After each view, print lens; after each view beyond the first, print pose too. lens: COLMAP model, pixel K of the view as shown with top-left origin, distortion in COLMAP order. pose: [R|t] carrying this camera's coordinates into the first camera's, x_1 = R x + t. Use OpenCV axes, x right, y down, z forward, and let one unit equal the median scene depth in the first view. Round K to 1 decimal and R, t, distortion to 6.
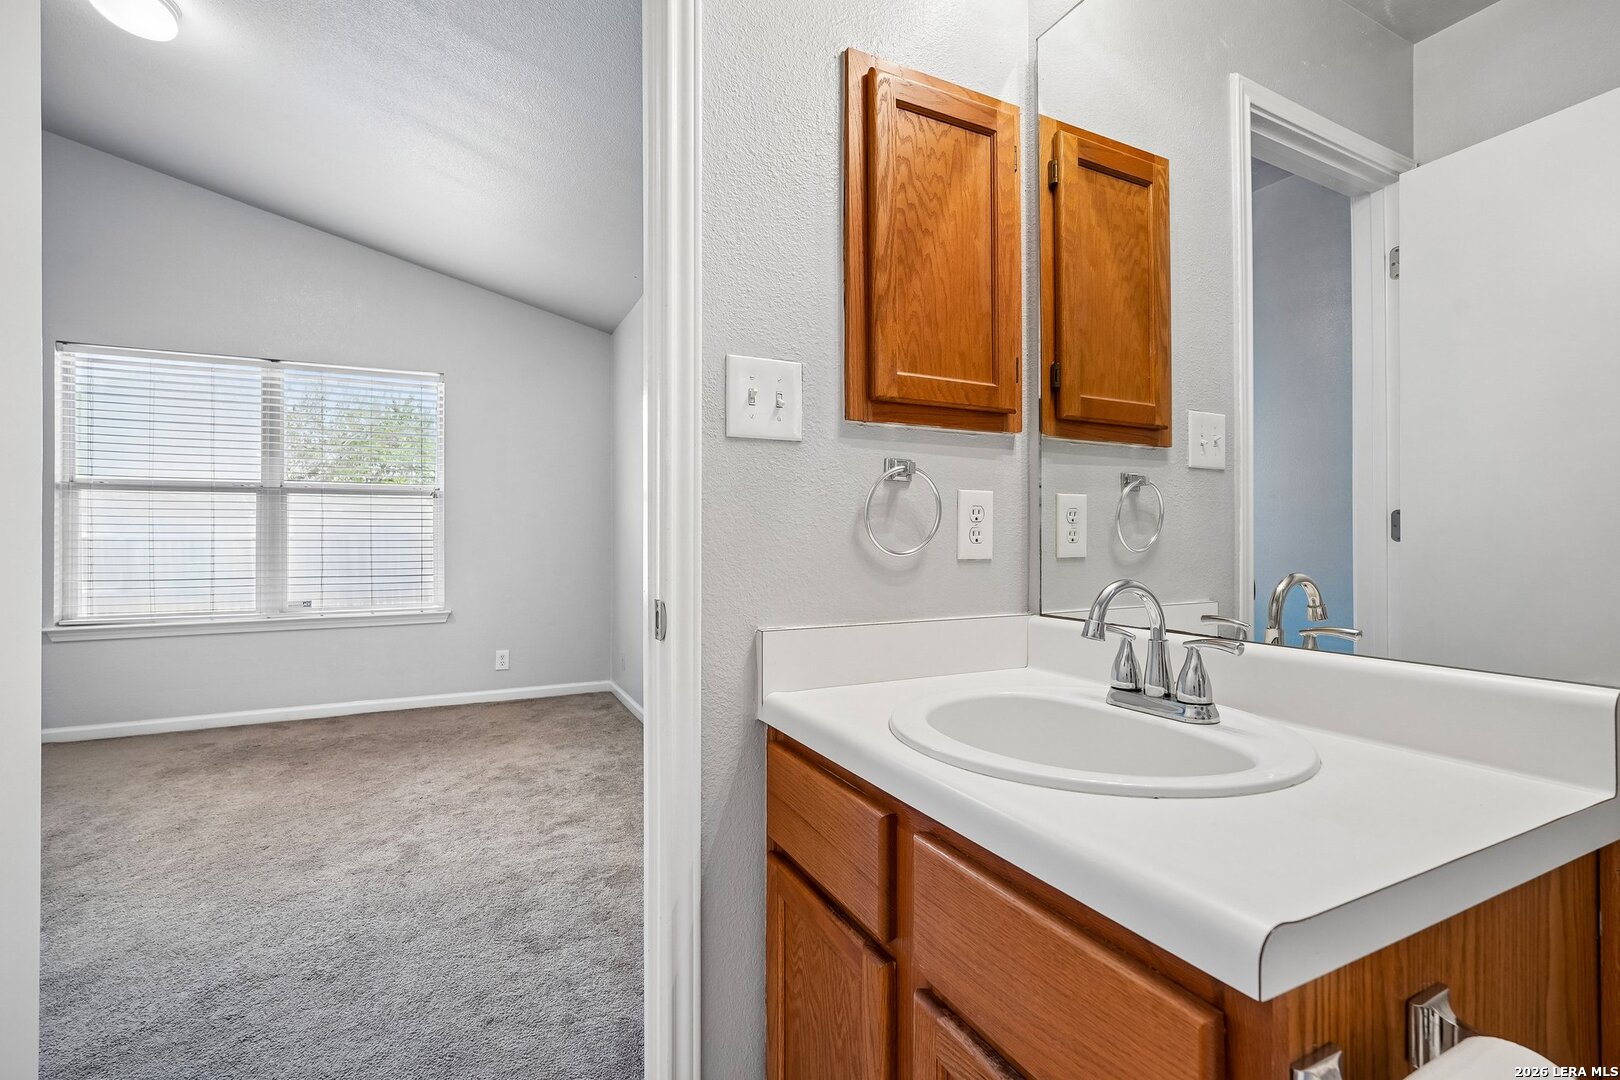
lens RADIAL K [[717.6, 0, 806.6], [0, 717.6, 538.1], [0, 0, 1]] dist [-0.004219, 0.004636]
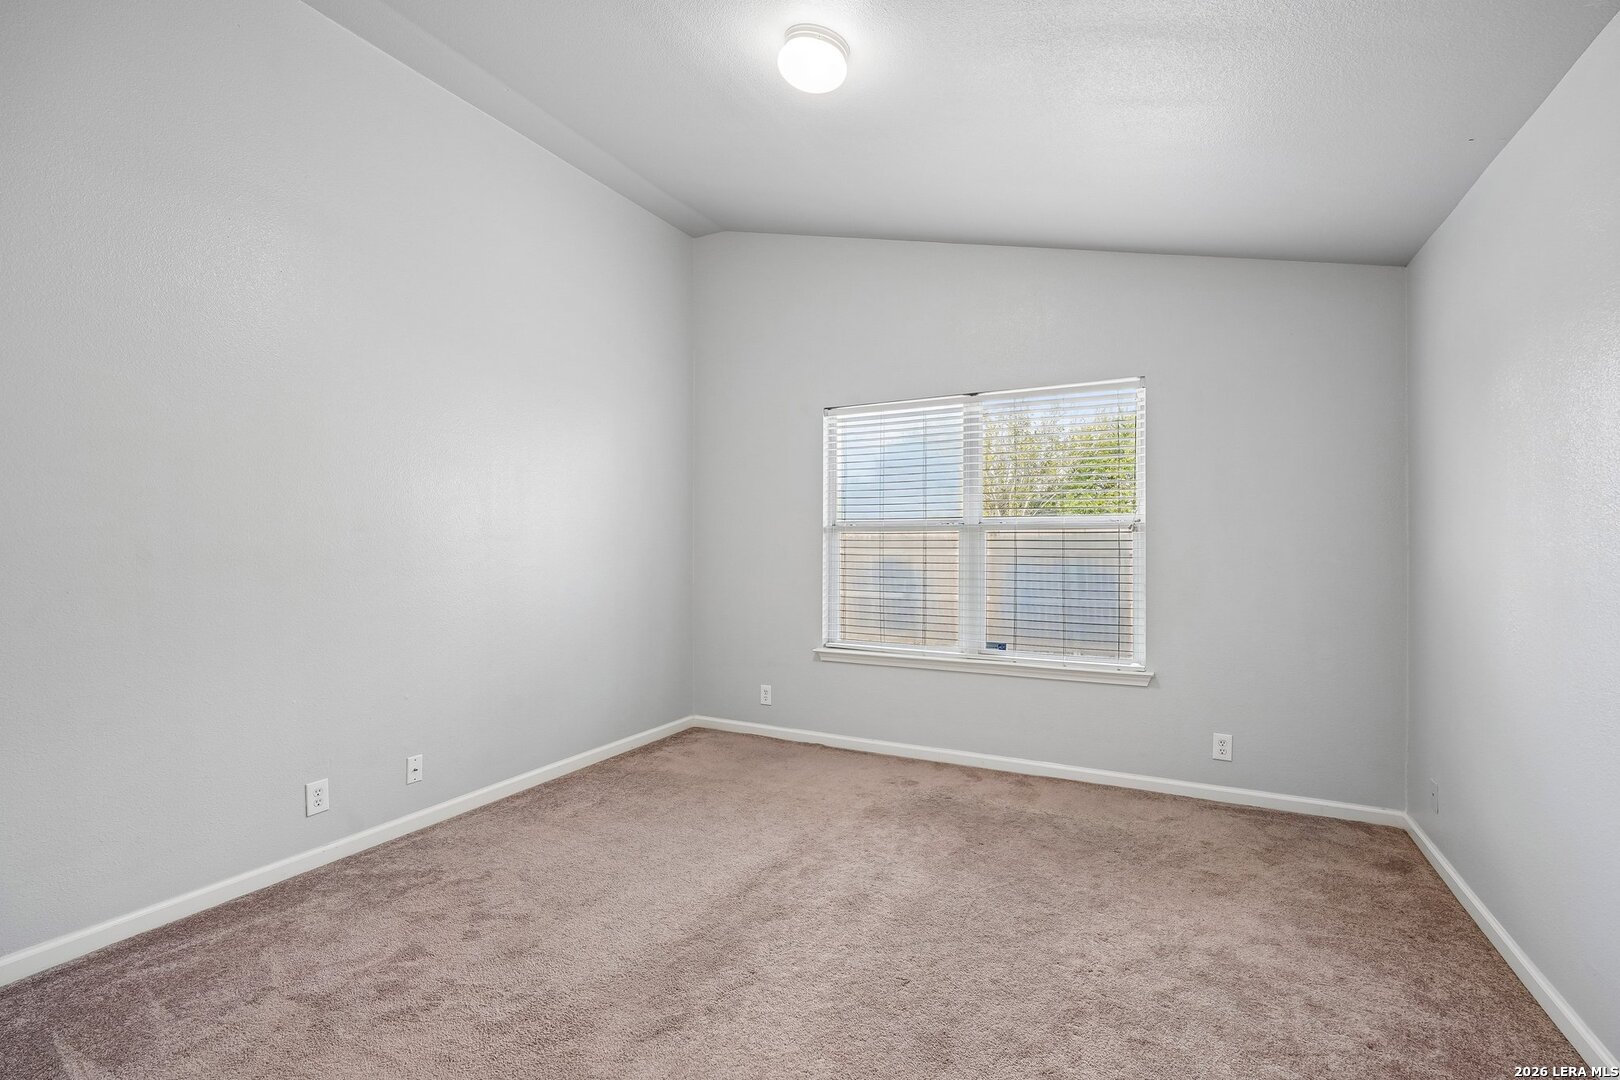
lens RADIAL K [[717.6, 0, 806.6], [0, 717.6, 538.1], [0, 0, 1]] dist [-0.004219, 0.004636]
pose [[0.587983, -0.000697, -0.808873, -0.099369], [-0.005280, 0.999975, -0.004700, -0.052809], [0.808856, 0.007034, 0.587964, 0.276612]]
